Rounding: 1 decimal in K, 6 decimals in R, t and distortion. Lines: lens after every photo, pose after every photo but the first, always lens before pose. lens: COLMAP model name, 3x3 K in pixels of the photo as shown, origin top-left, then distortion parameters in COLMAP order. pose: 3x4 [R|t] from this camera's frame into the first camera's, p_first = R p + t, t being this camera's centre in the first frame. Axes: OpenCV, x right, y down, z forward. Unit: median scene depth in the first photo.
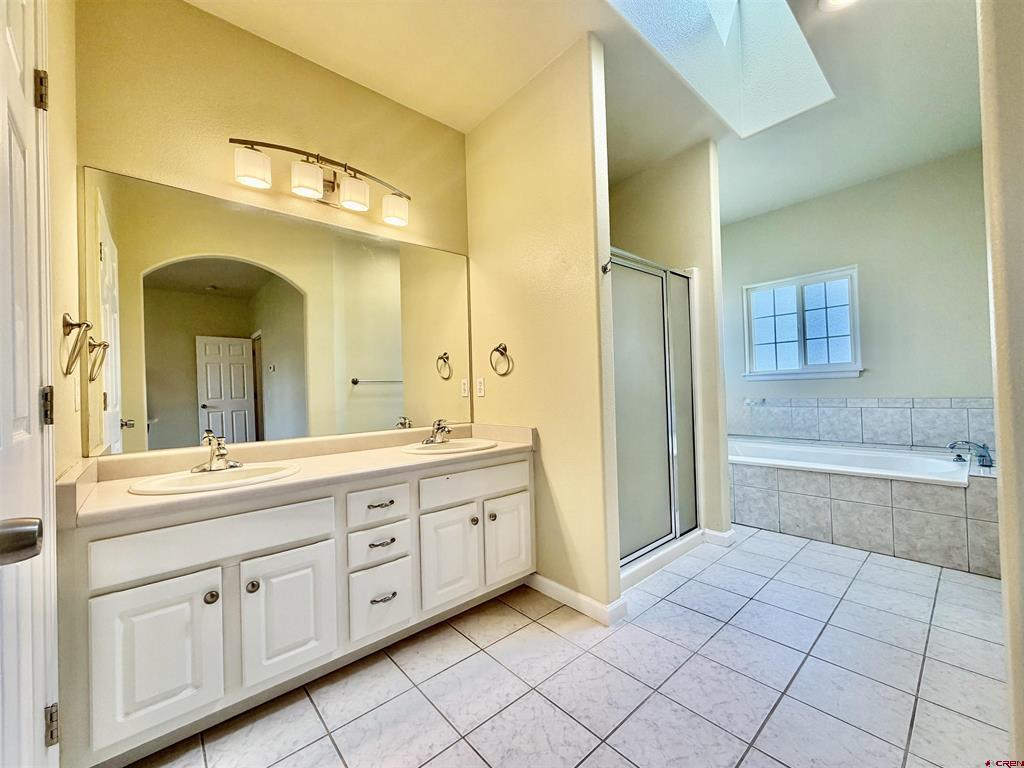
lens RADIAL K [[408.3, 0, 510.4], [0, 408.3, 383.5], [0, 0, 1]] dist [-0.003543, -0.000242]
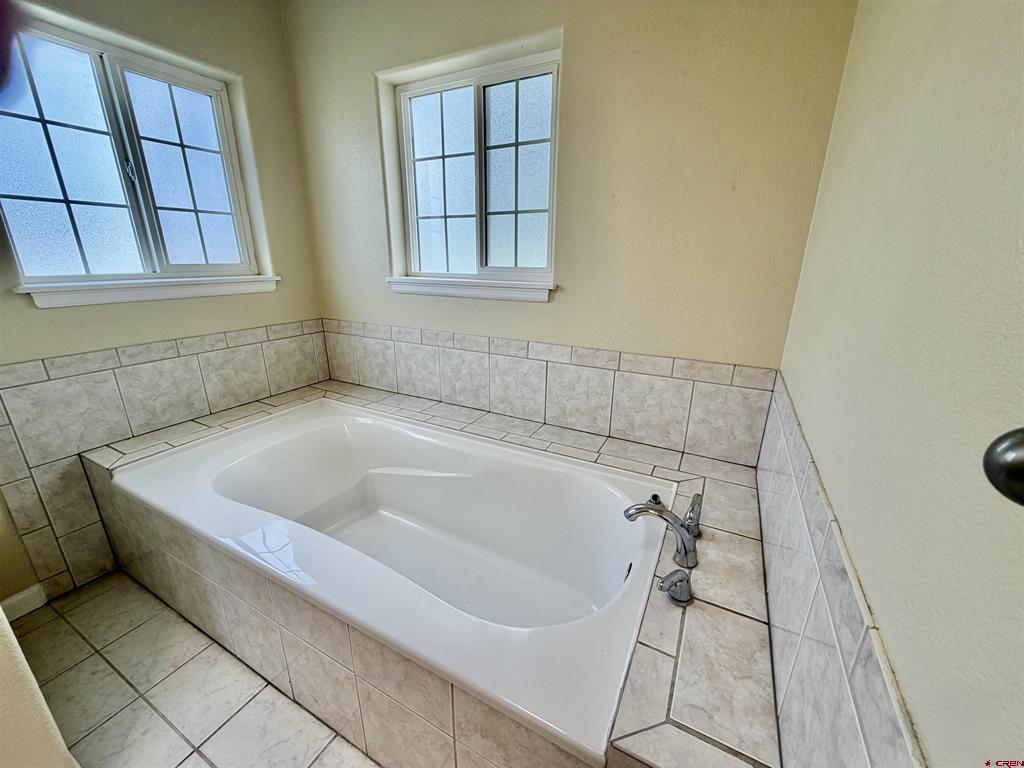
lens RADIAL K [[408.3, 0, 512.3], [0, 408.3, 384.9], [0, 0, 1]] dist [-0.003543, -0.000242]
pose [[0.930529, -0.076449, 0.358150, 0.630216], [-0.037808, 0.952689, 0.301586, -0.068284], [-0.364261, -0.294176, 0.883614, 0.544564]]
